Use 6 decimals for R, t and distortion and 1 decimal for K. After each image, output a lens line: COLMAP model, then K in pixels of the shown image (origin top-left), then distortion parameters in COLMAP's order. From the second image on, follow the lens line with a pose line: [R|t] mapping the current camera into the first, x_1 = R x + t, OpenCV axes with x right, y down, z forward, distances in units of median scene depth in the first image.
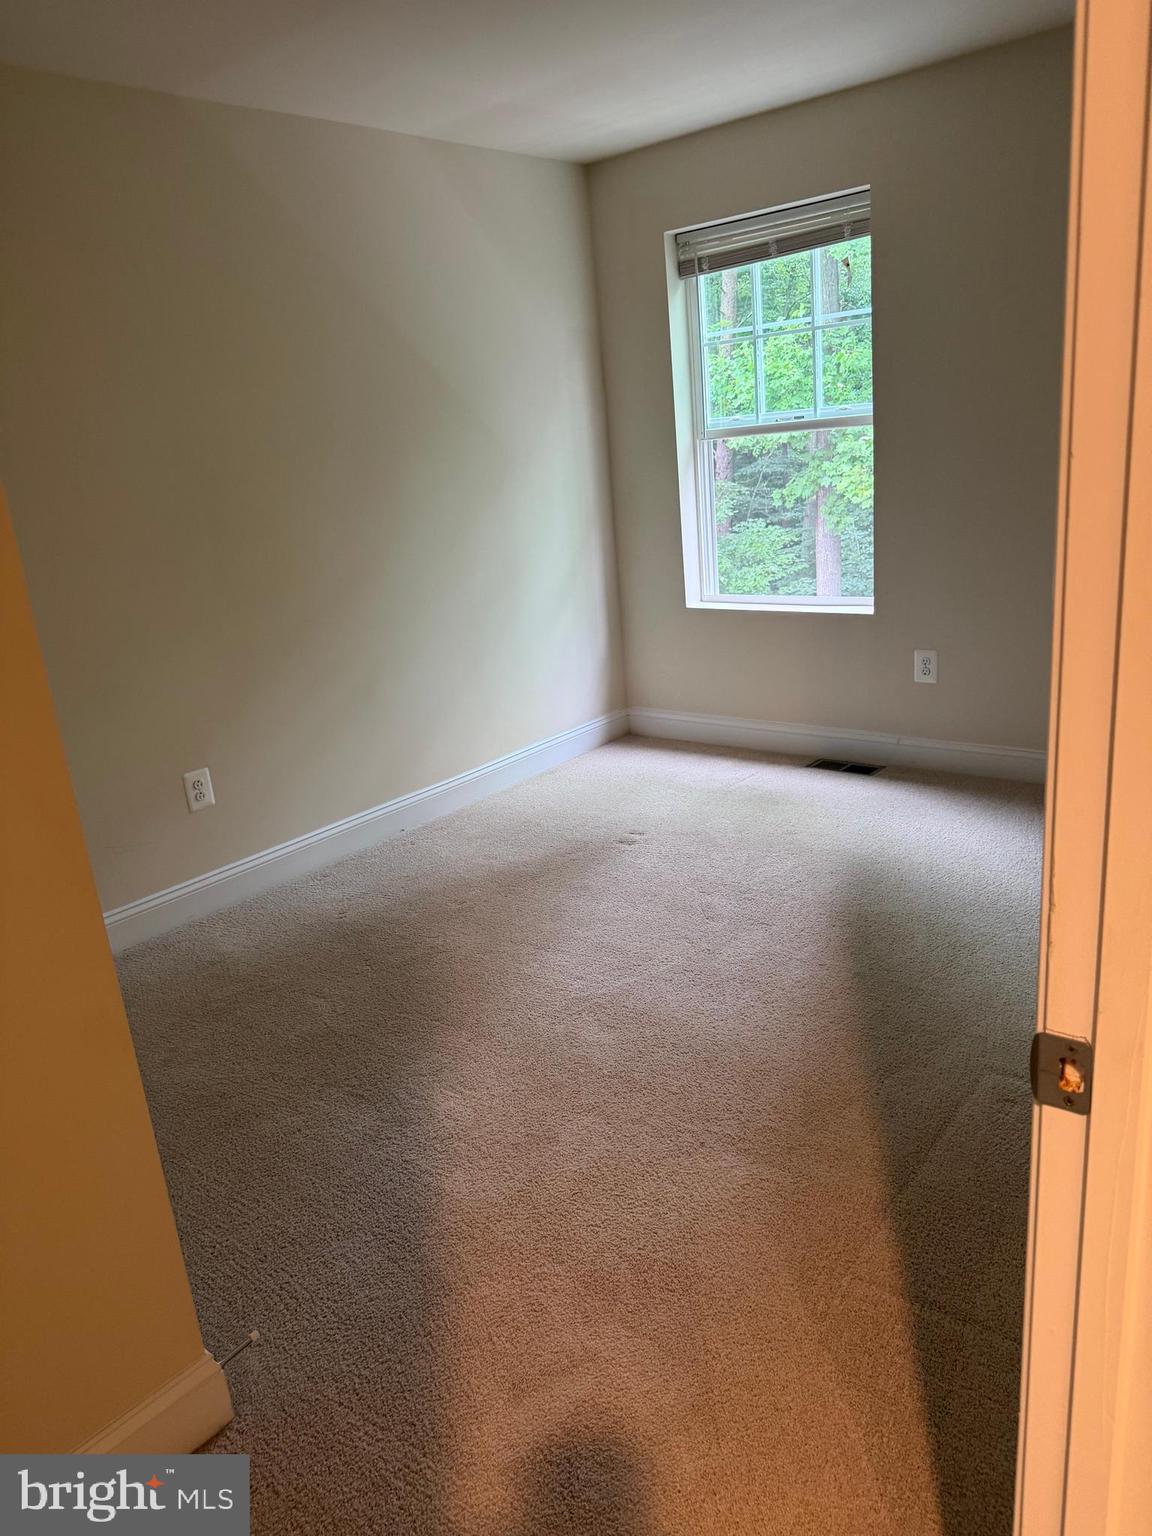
lens RADIAL K [[1084.8, 0, 576.0], [0, 1084.8, 768.0], [0, 0, 1]] dist [0.000838, 0.000255]
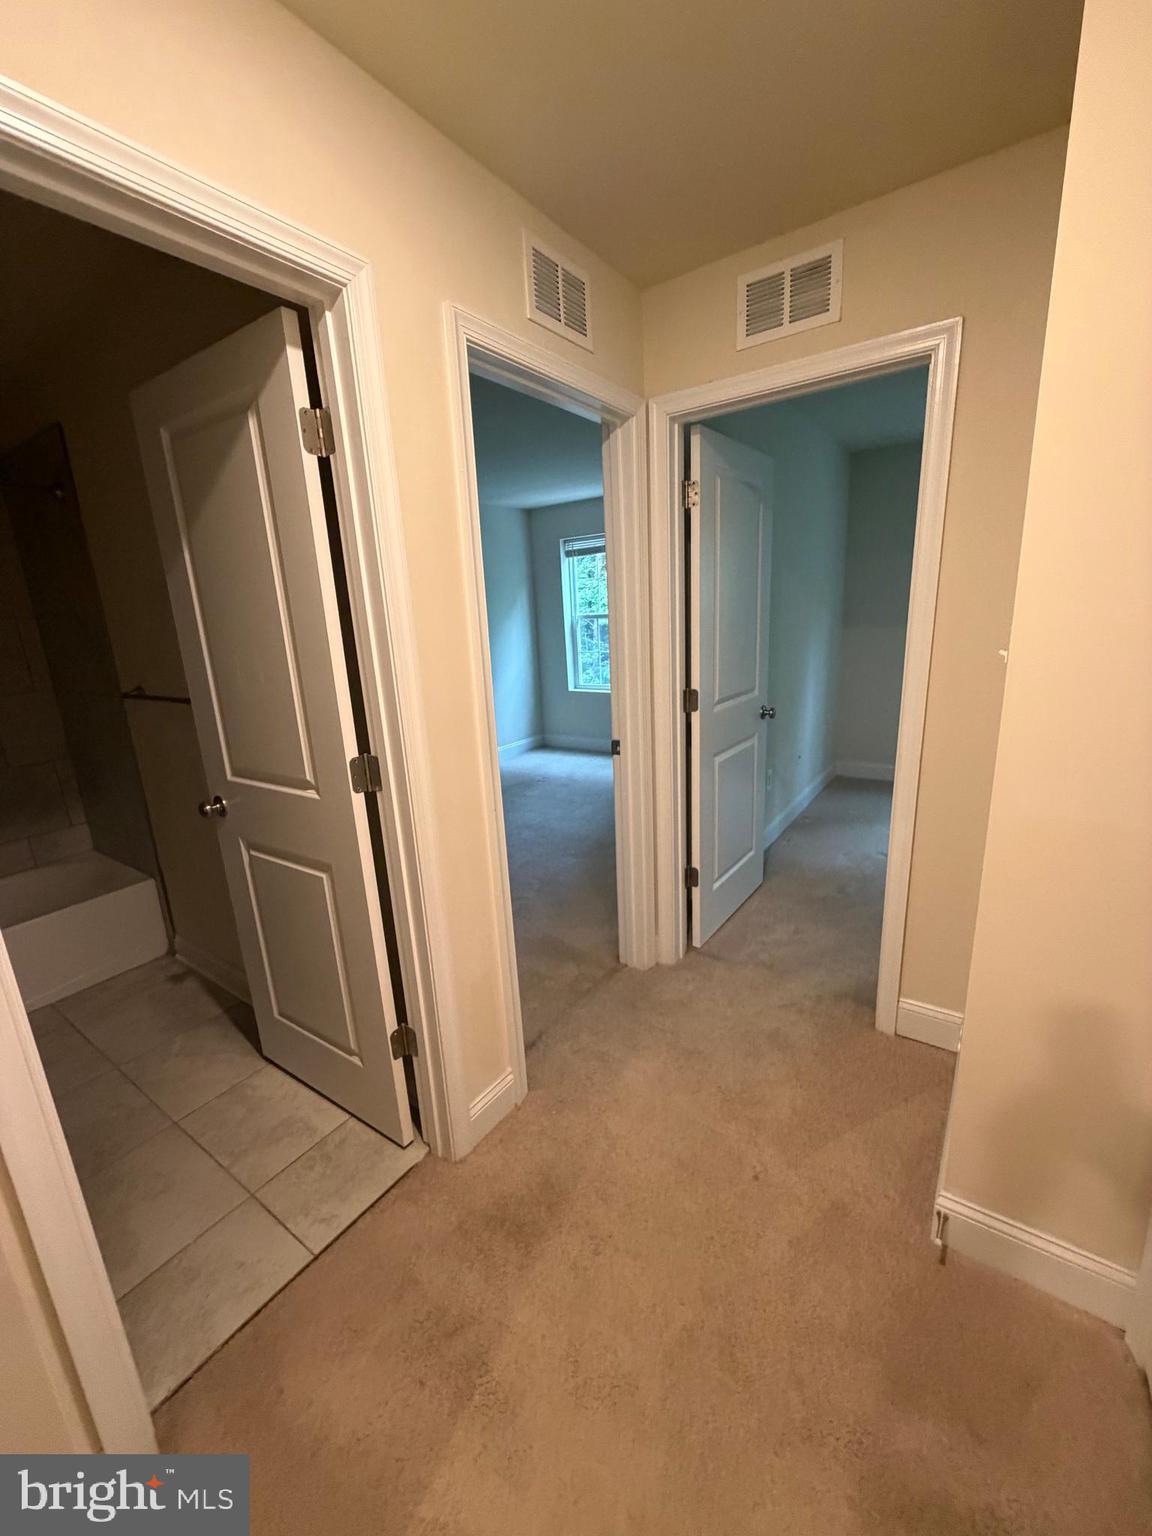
lens RADIAL K [[617.1, 0, 576.0], [0, 617.1, 768.0], [0, 0, 1]] dist [0.000714, -0.000001]
pose [[0.995866, 0.015641, 0.089481, -0.000465], [-0.010780, 0.998453, -0.054544, 0.105803], [-0.090196, 0.053354, 0.994494, -0.372222]]
